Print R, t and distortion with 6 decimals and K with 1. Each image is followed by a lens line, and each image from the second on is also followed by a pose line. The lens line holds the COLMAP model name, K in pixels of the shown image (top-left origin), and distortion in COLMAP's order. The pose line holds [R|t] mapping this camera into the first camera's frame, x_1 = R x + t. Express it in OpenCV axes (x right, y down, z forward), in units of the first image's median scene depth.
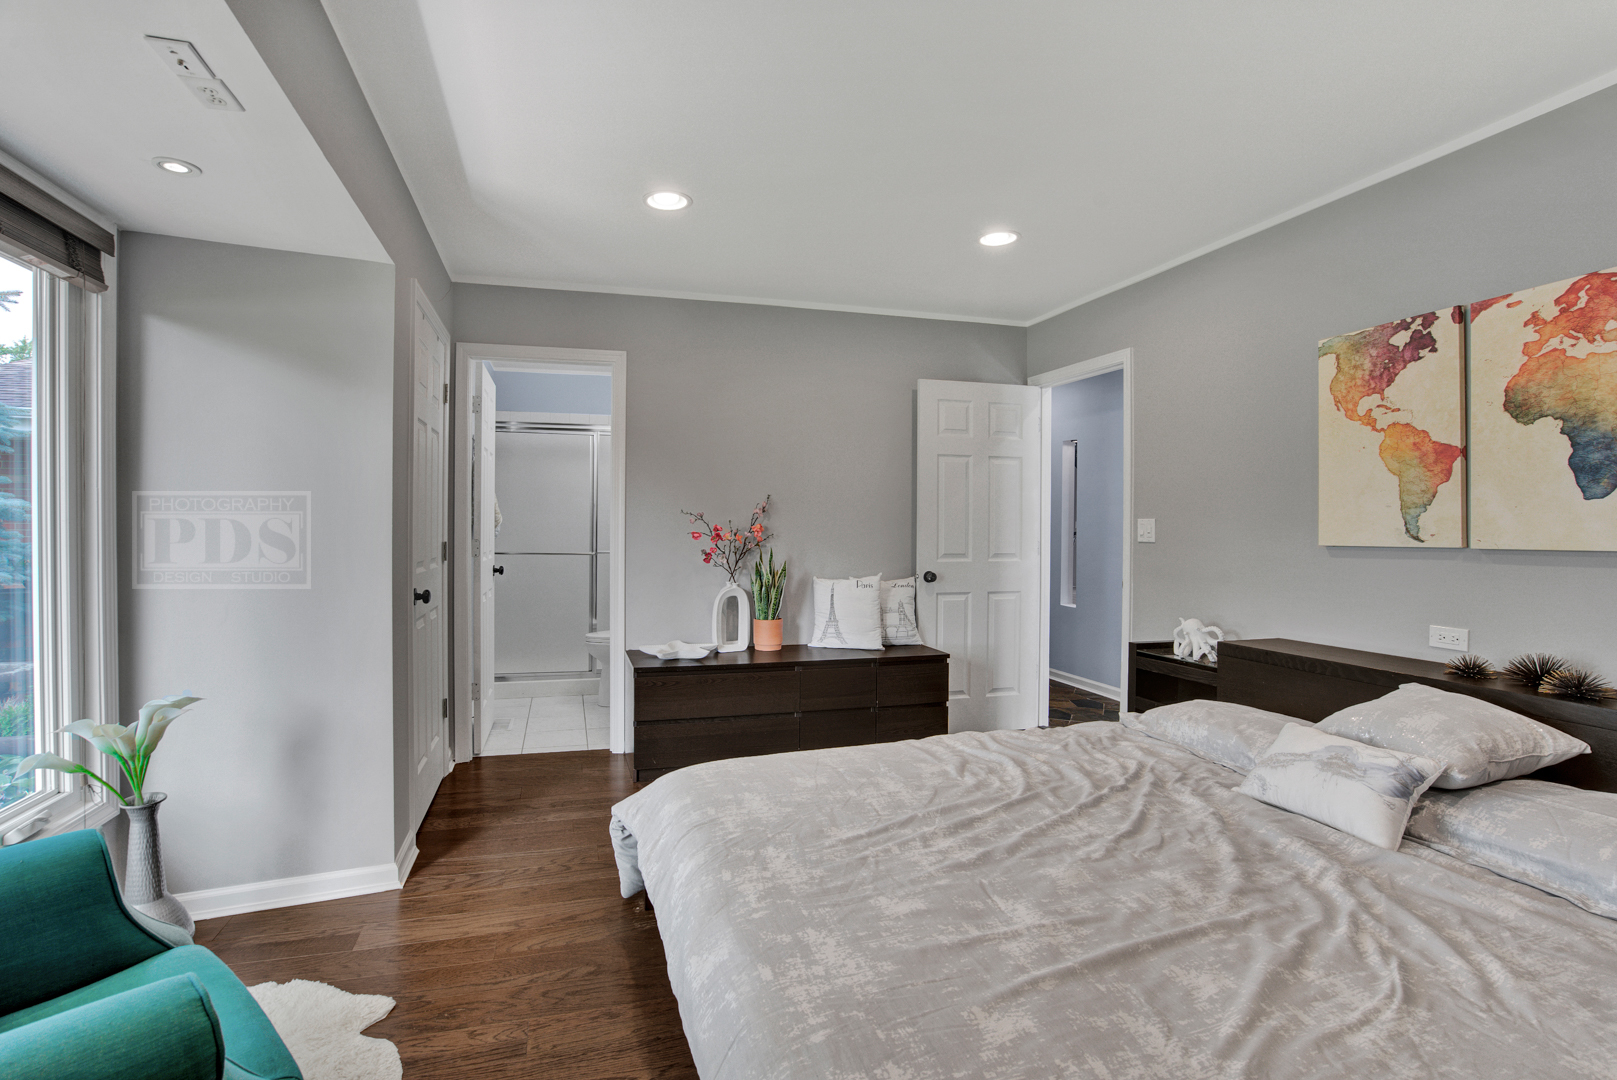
lens RADIAL K [[780.3, 0, 807.0], [0, 780.3, 550.4], [0, 0, 1]] dist [-0.063031, 0.023617]
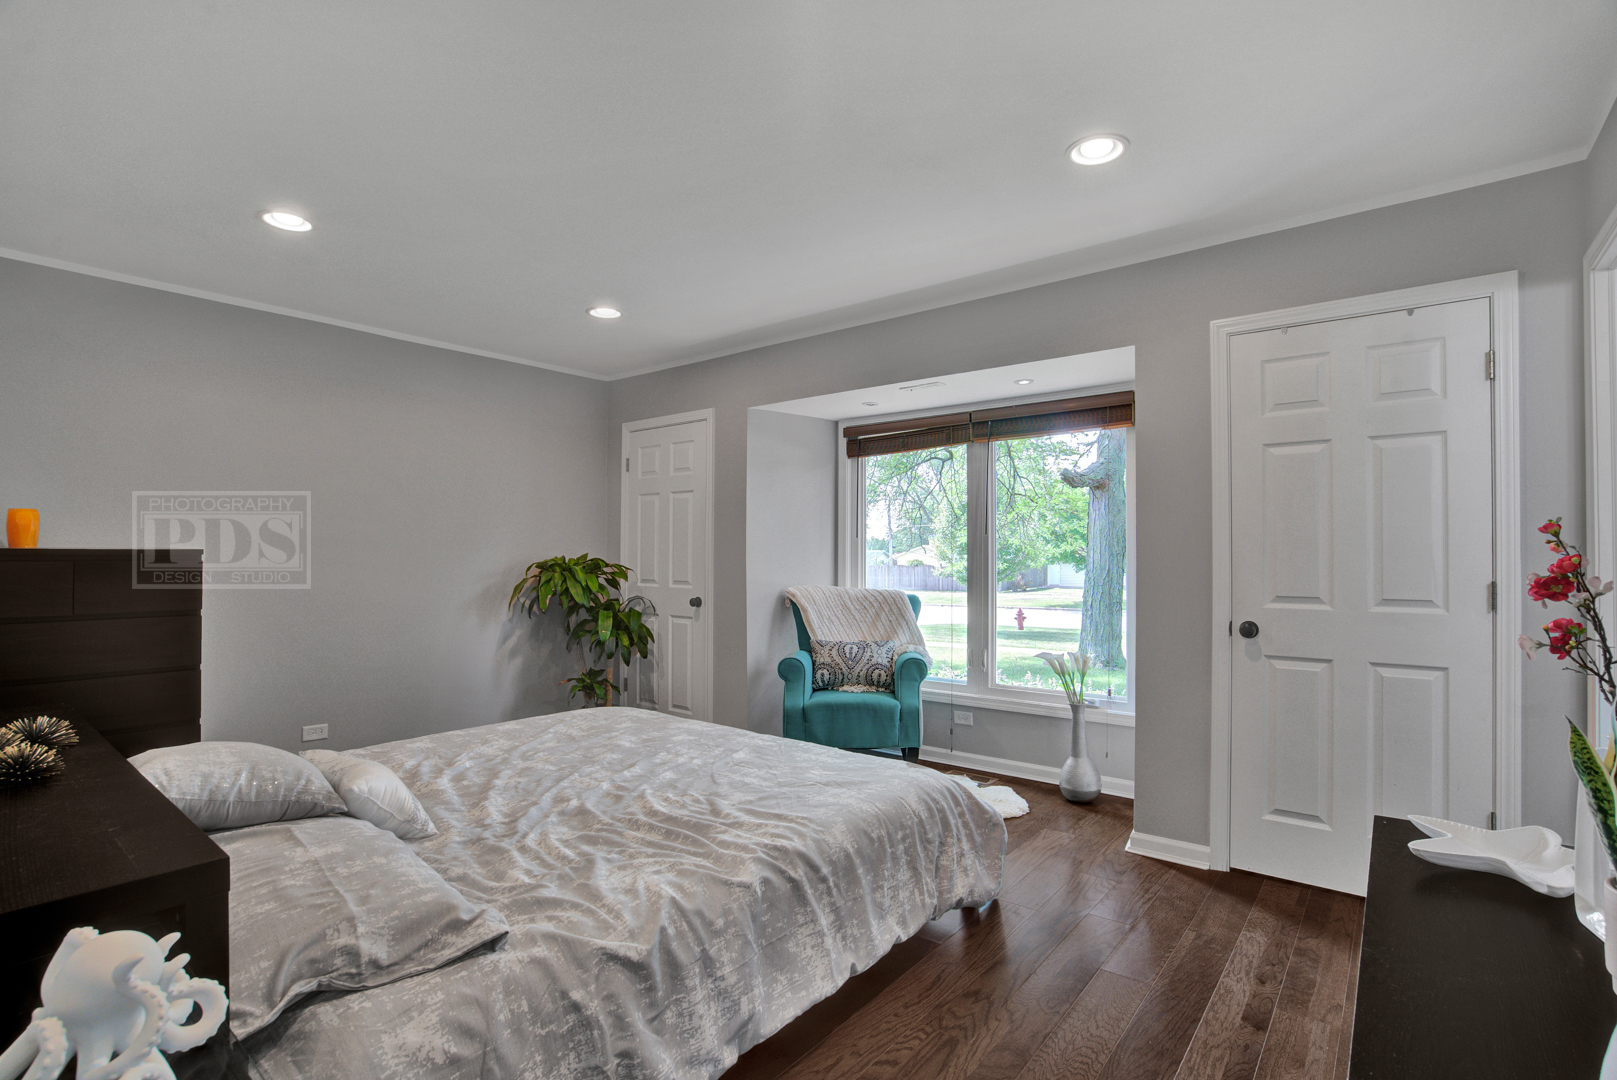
lens RADIAL K [[780.3, 0, 807.0], [0, 780.3, 550.4], [0, 0, 1]] dist [-0.063031, 0.023617]
pose [[-0.830724, -0.008839, -0.556614, 0.713799], [-0.013558, 0.999899, 0.004356, -0.050417], [0.556519, 0.011166, -0.830760, 2.061975]]
